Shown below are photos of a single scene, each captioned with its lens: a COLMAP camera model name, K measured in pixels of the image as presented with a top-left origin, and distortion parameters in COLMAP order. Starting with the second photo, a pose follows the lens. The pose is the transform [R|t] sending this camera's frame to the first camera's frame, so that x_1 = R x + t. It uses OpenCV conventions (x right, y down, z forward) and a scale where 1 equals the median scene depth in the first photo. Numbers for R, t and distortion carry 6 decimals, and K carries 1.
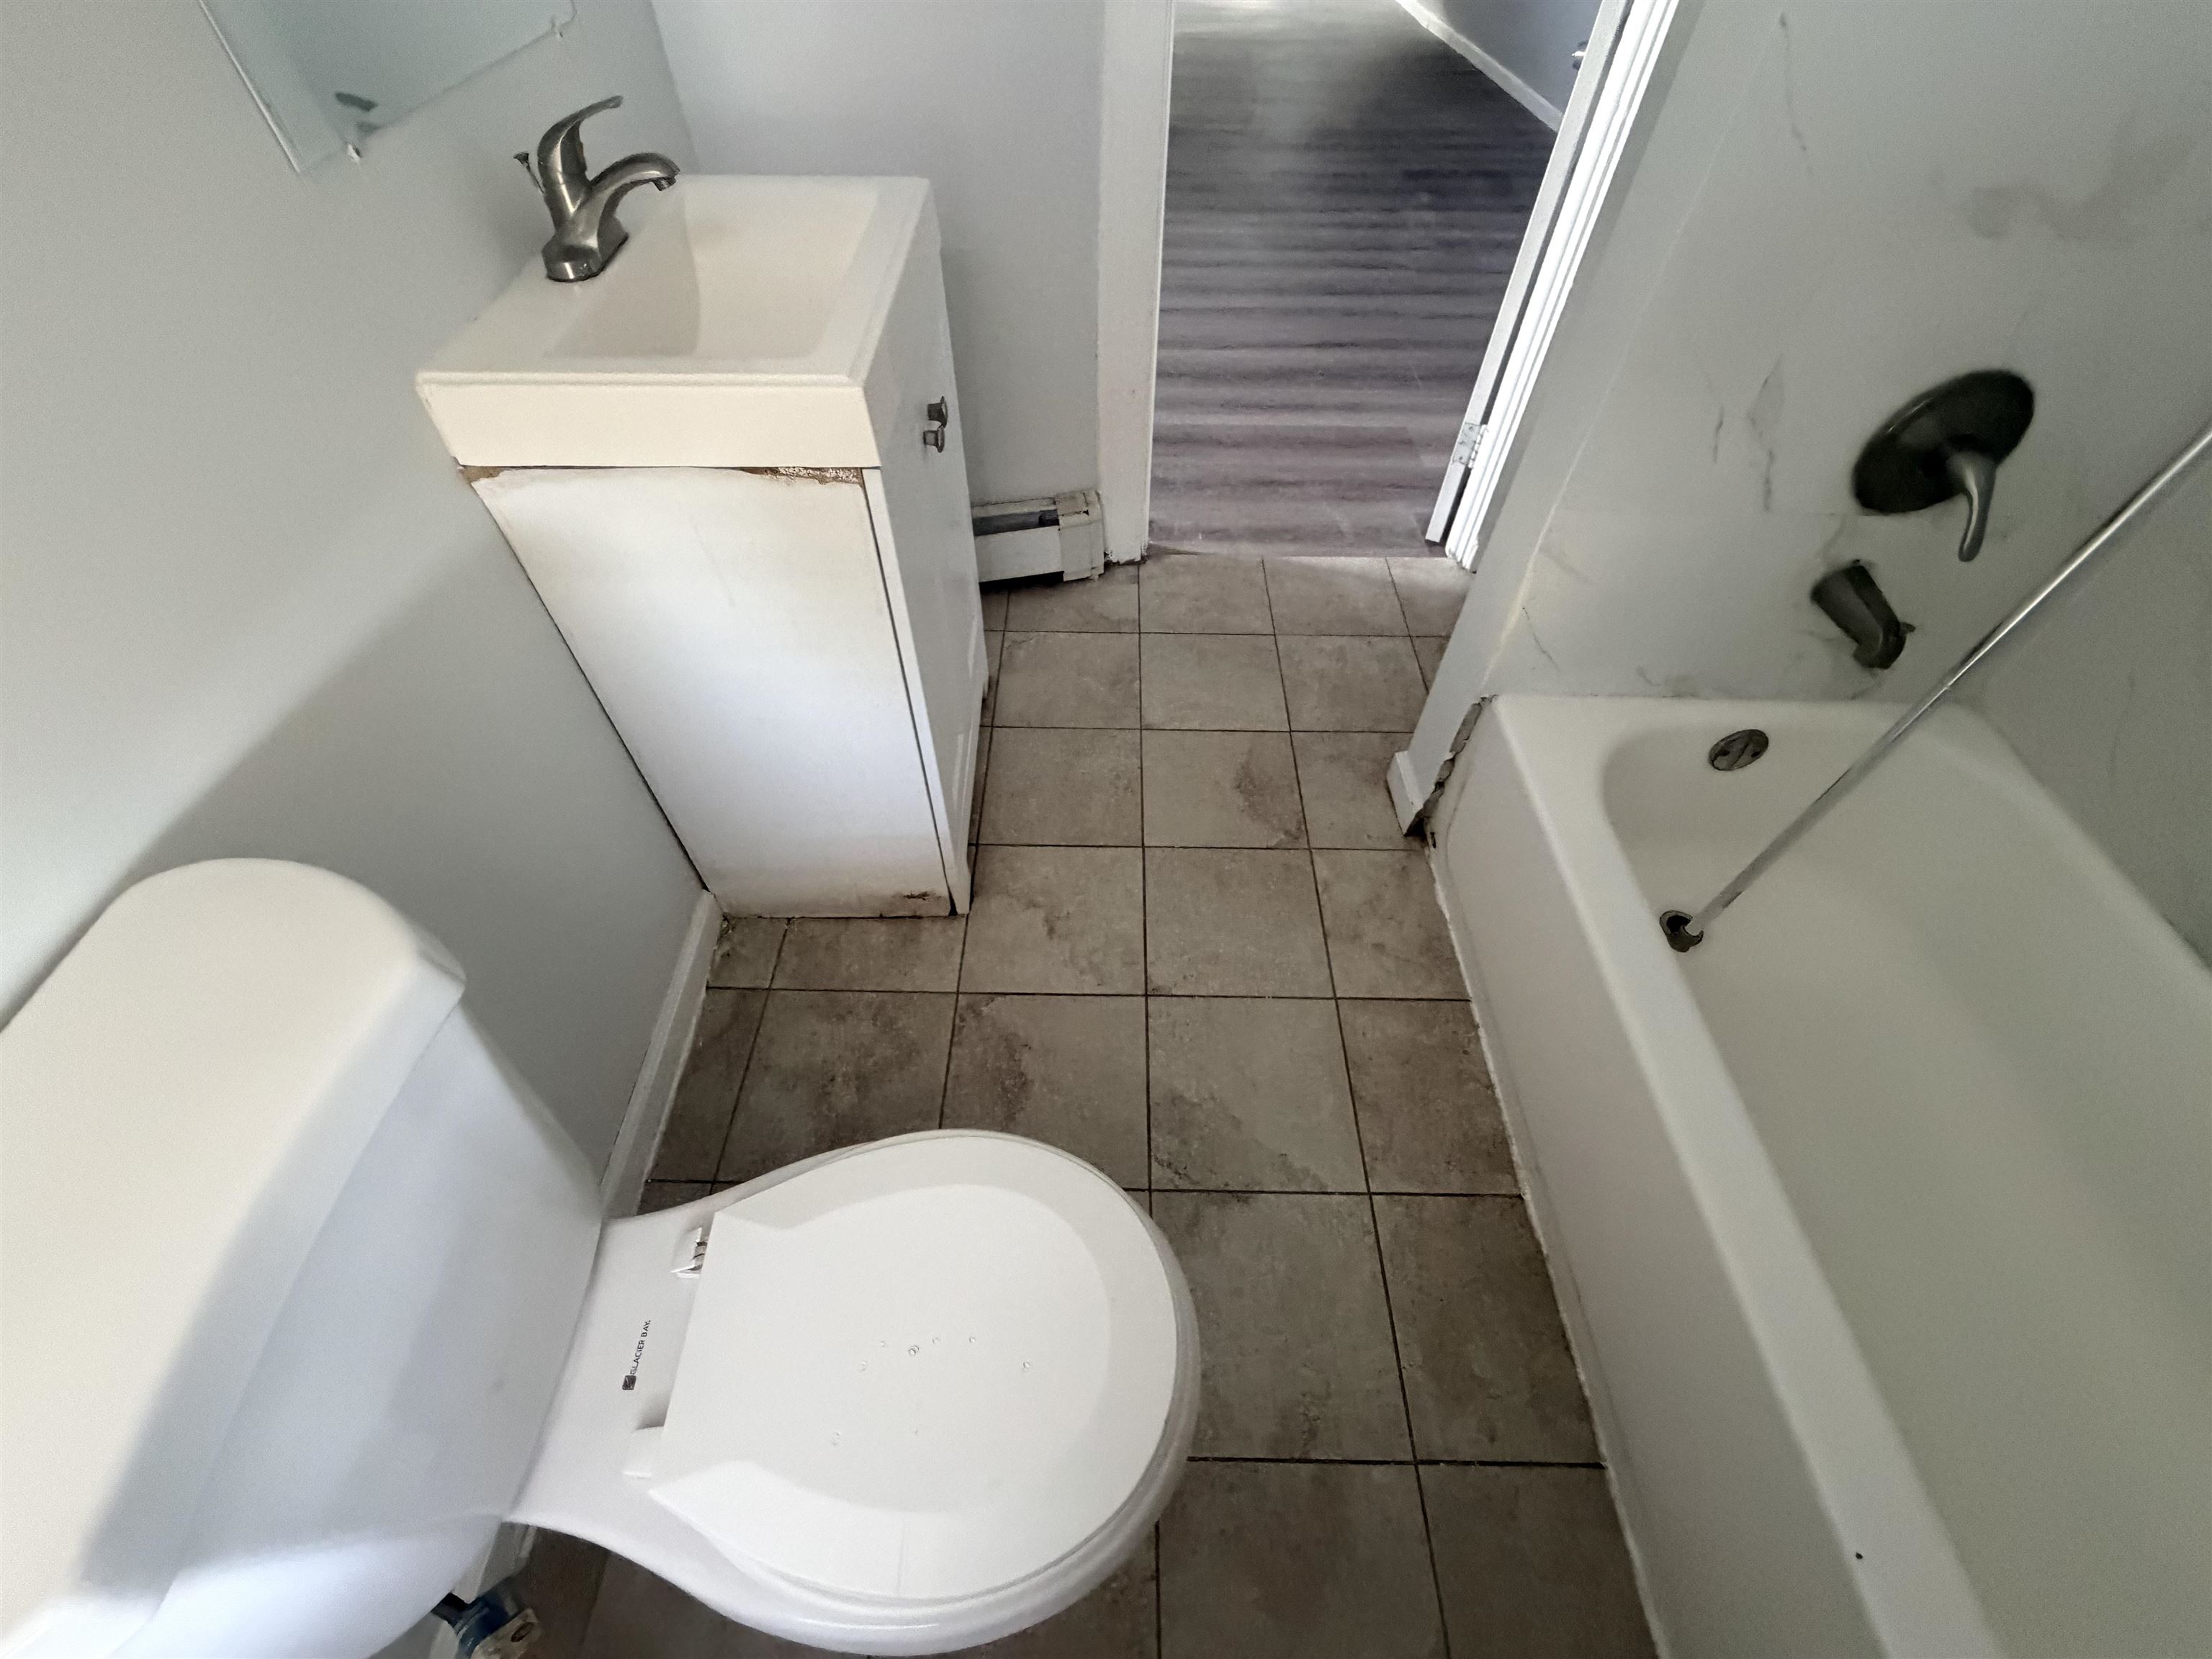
lens RADIAL K [[885.7, 0, 1100.8], [0, 885.7, 826.9], [0, 0, 1]] dist [0.000909, 0.000089]
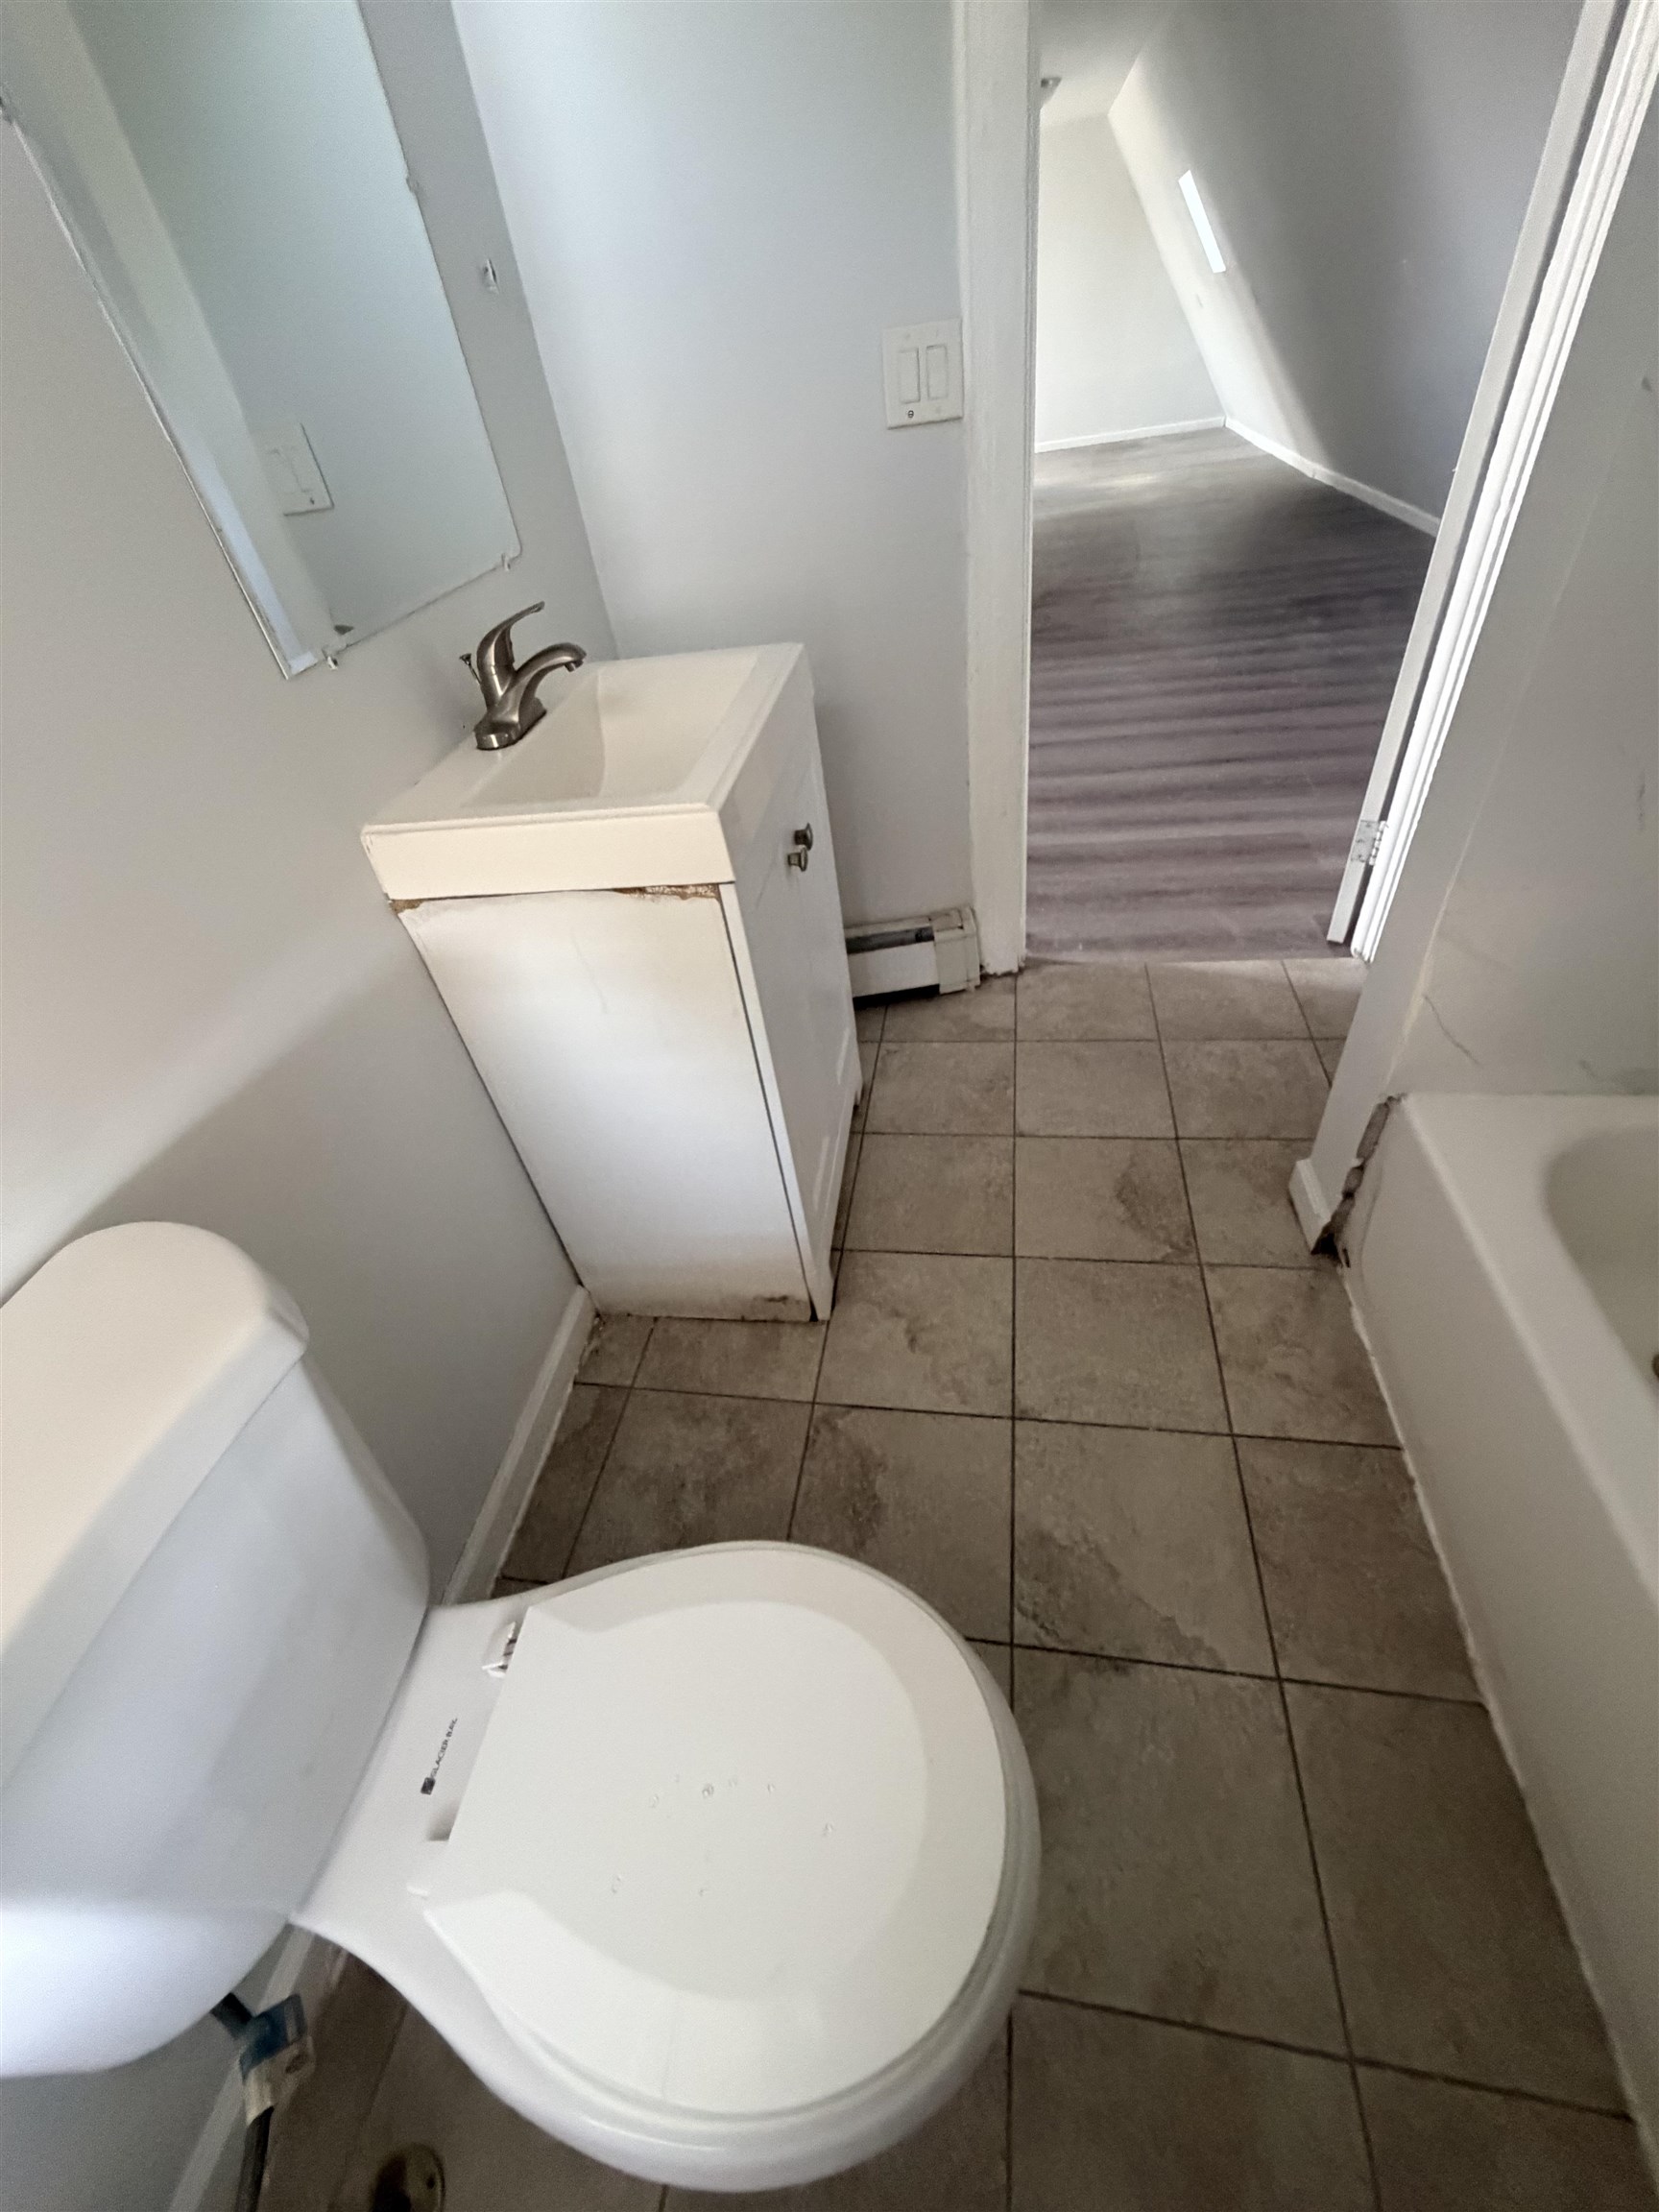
lens RADIAL K [[885.7, 0, 831.3], [0, 885.7, 1101.5], [0, 0, 1]] dist [0.000909, 0.000089]
pose [[0.980524, -0.007119, -0.196269, 0.052367], [-0.025398, 0.986355, -0.162661, 0.020988], [0.194749, 0.164477, 0.966964, 0.016655]]
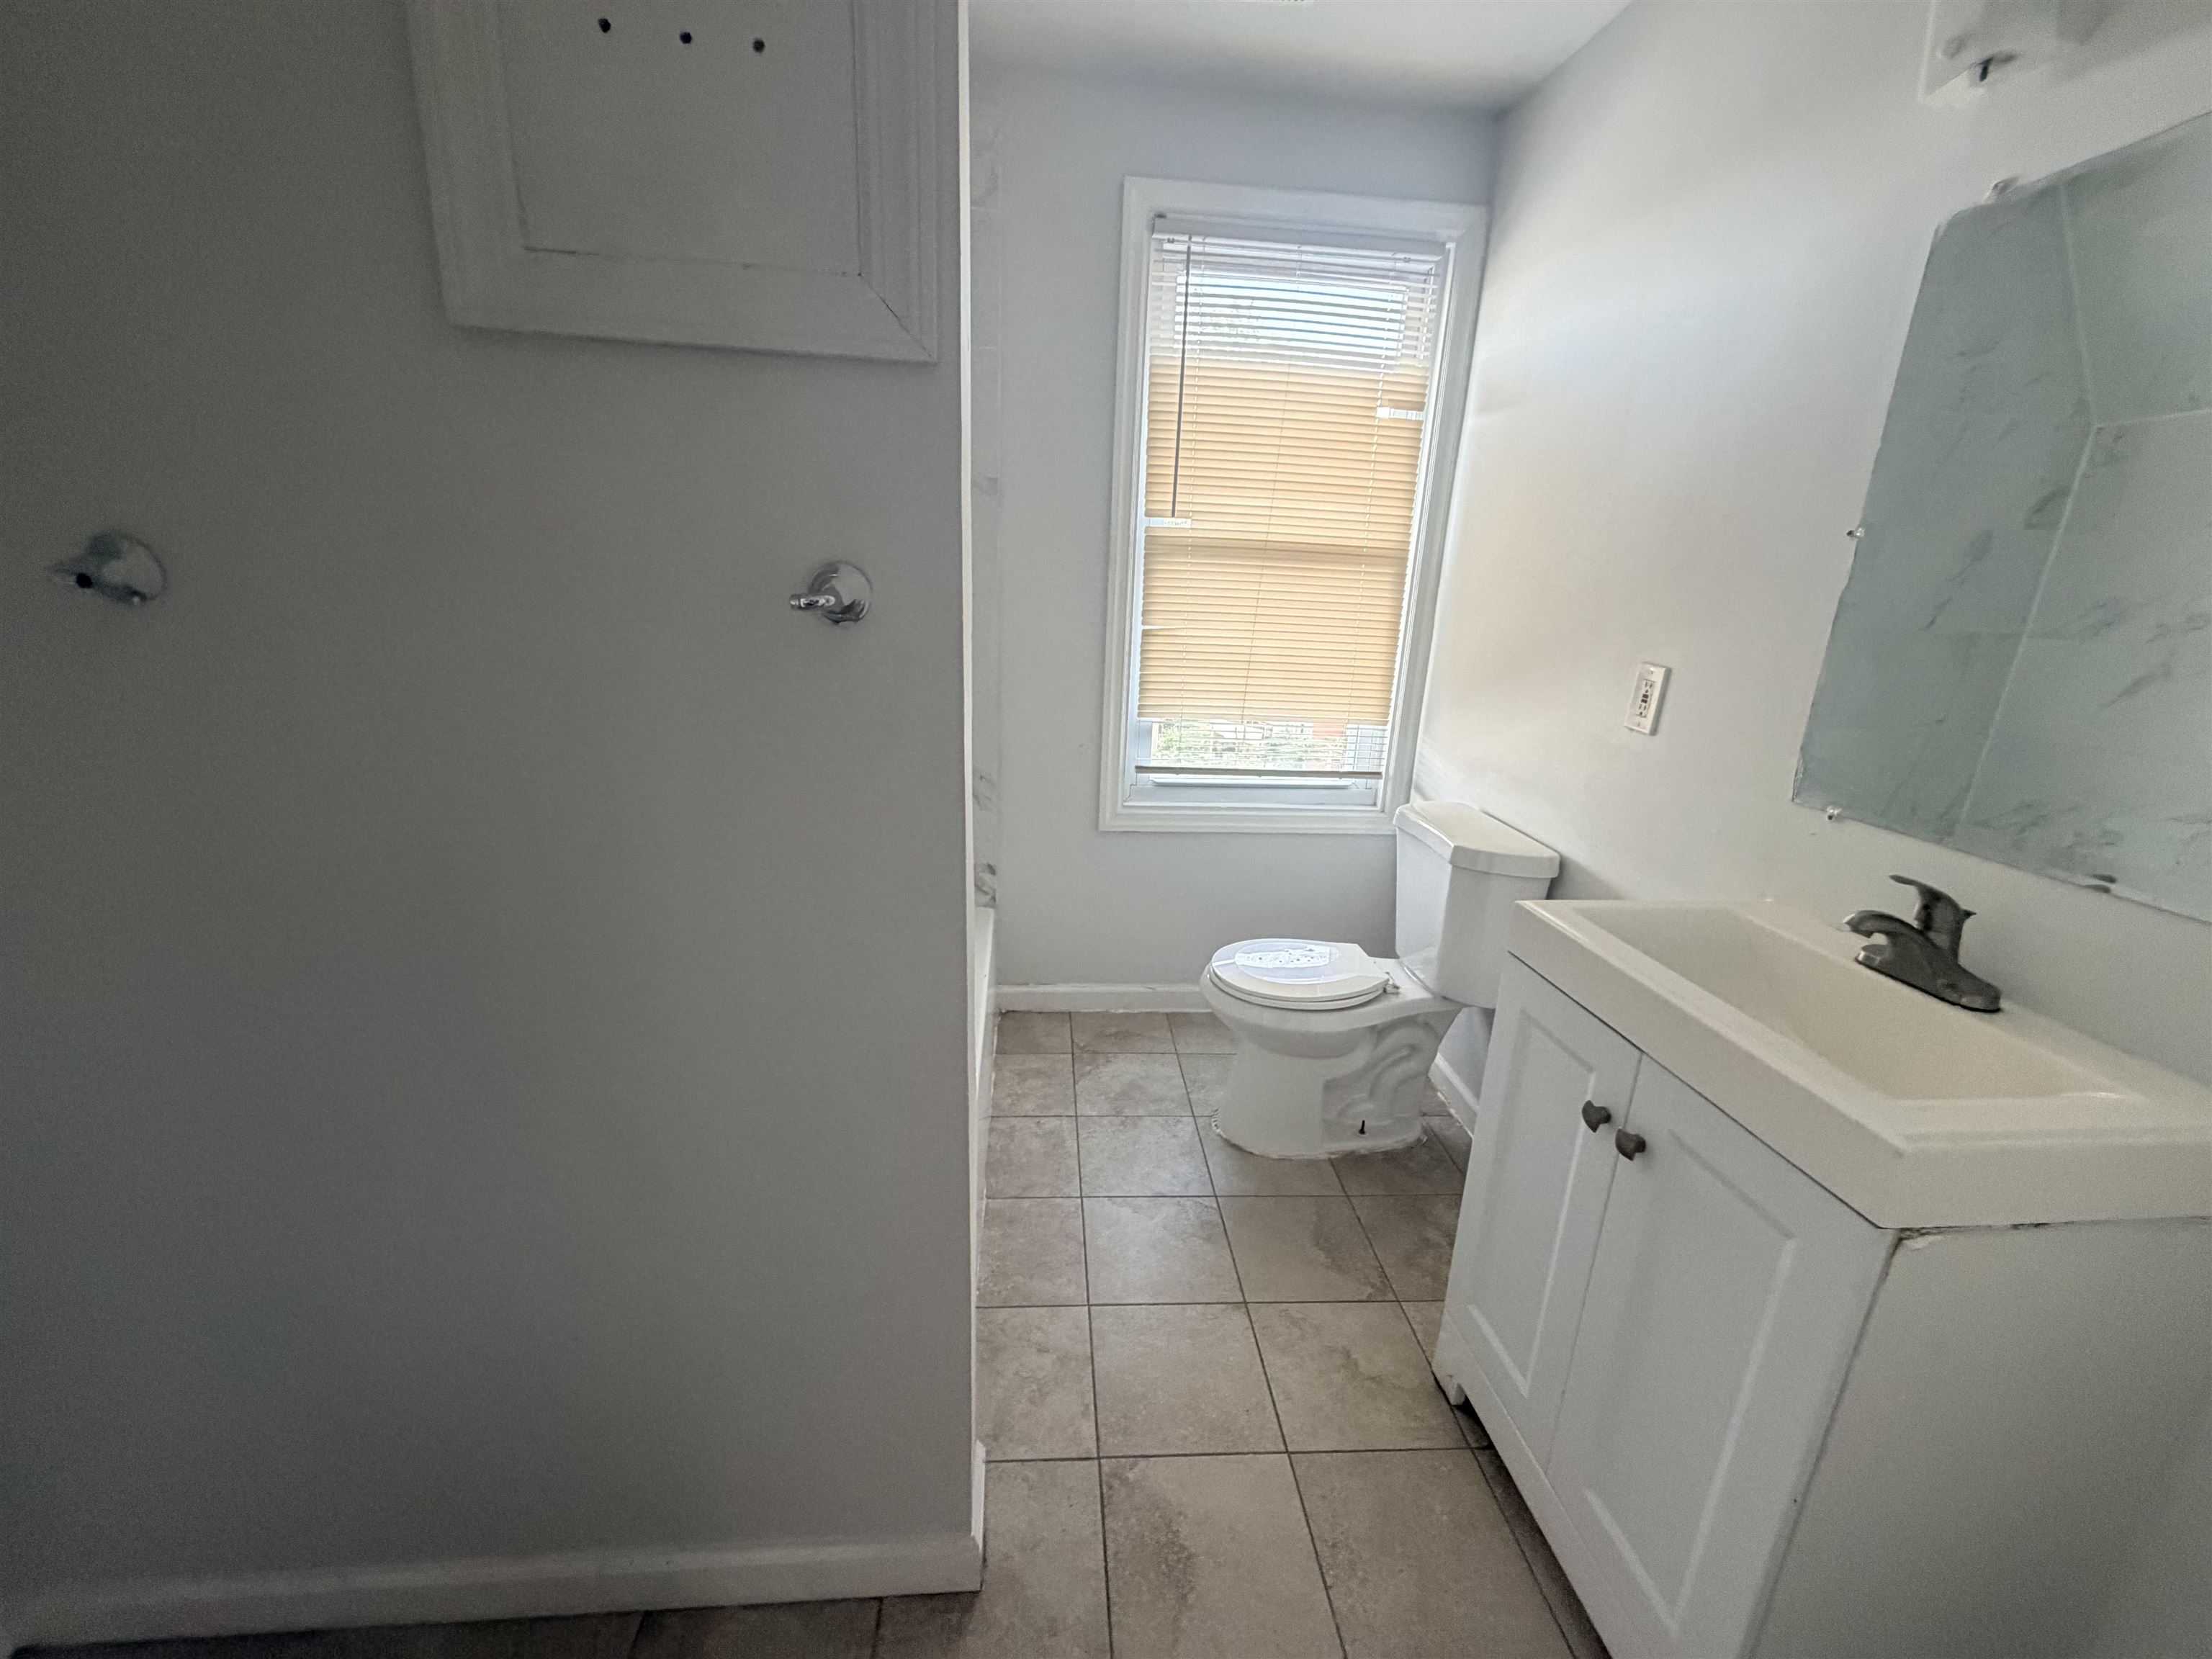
lens RADIAL K [[885.7, 0, 1104.4], [0, 885.7, 830.2], [0, 0, 1]] dist [0.000909, 0.000089]
pose [[-0.995161, -0.023040, -0.095517, 0.391224], [-0.097089, 0.379970, 0.919889, -1.198423], [0.015100, 0.924712, -0.380369, 0.907104]]
